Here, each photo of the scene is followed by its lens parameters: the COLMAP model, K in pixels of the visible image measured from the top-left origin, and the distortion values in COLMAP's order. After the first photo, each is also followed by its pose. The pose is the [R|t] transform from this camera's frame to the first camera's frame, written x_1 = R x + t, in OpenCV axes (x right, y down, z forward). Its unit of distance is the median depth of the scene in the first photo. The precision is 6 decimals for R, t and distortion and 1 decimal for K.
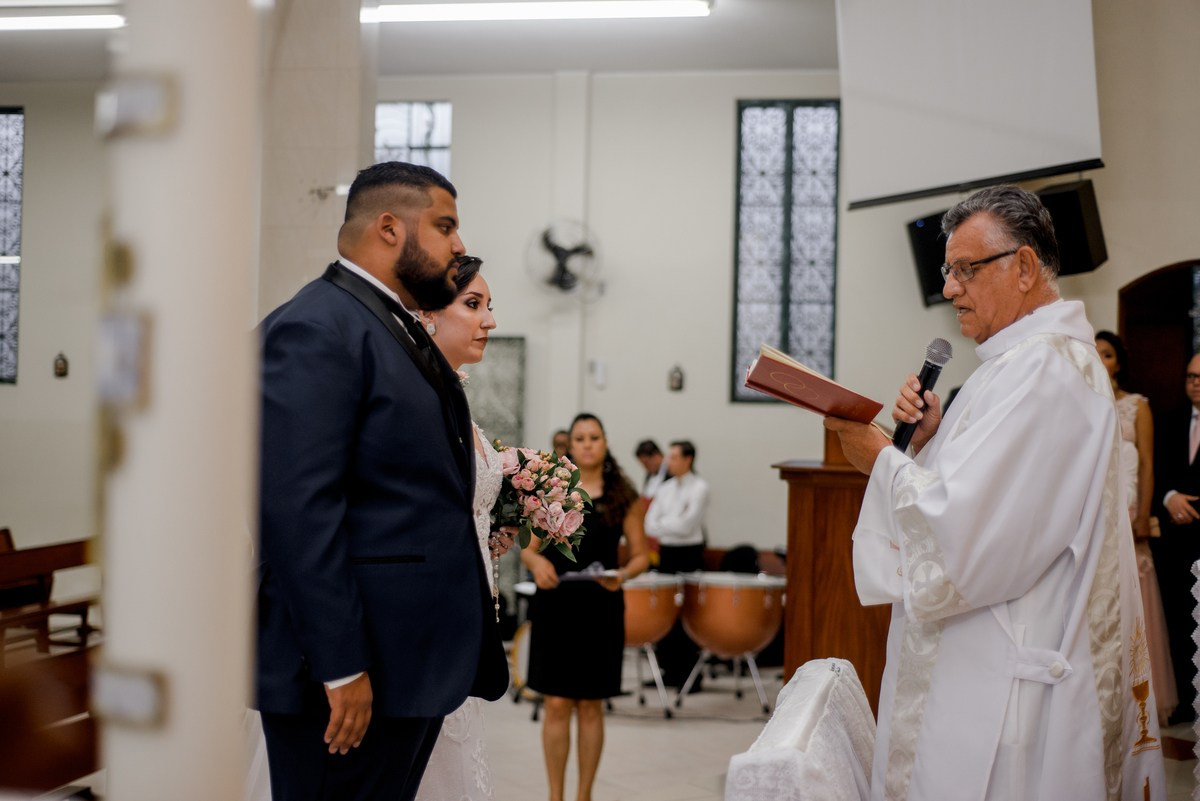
lens RADIAL K [[1839.5, 0, 600.0], [0, 1839.5, 400.5], [0, 0, 1]] dist [-0.471751, 2.594306]
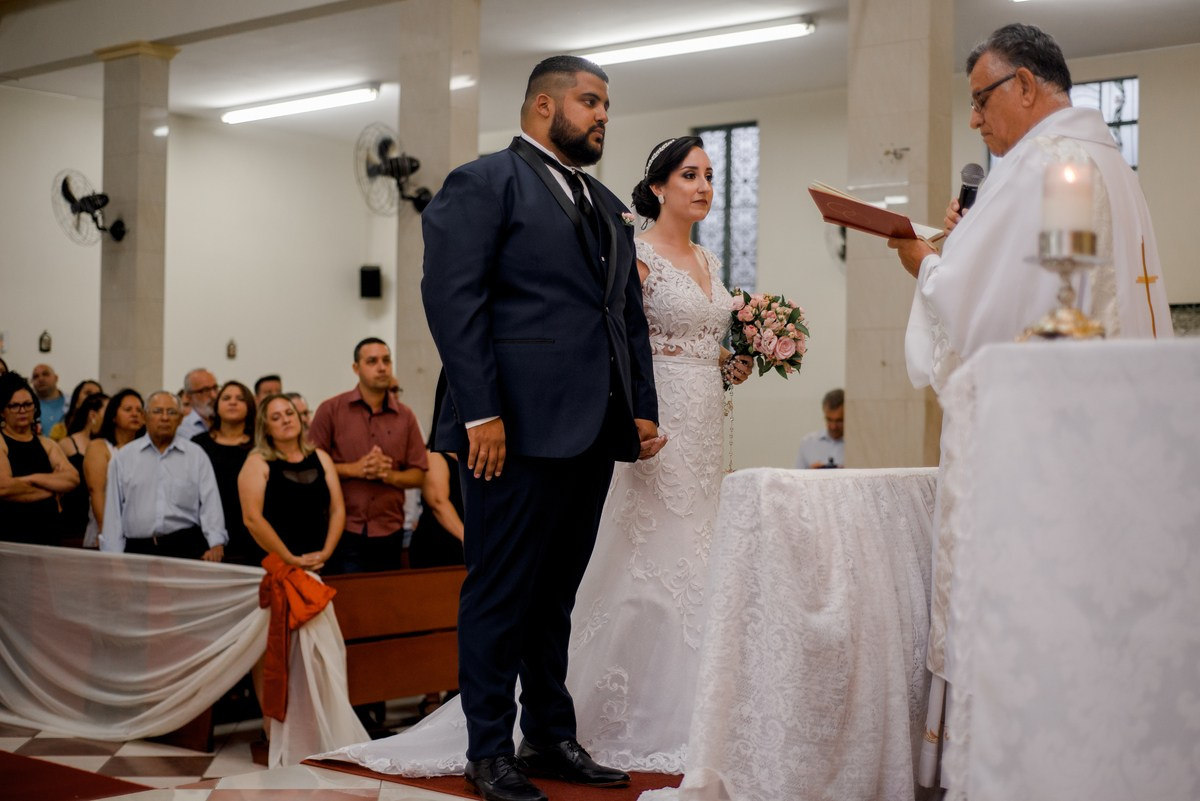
lens RADIAL K [[1789.1, 0, 600.0], [0, 1789.1, 400.5], [0, 0, 1]] dist [-0.016138, -0.013039]
pose [[0.882616, -0.021763, -0.469590, 0.537078], [0.014739, 0.999718, -0.018628, 0.149885], [0.469863, 0.009519, 0.882688, -0.158344]]
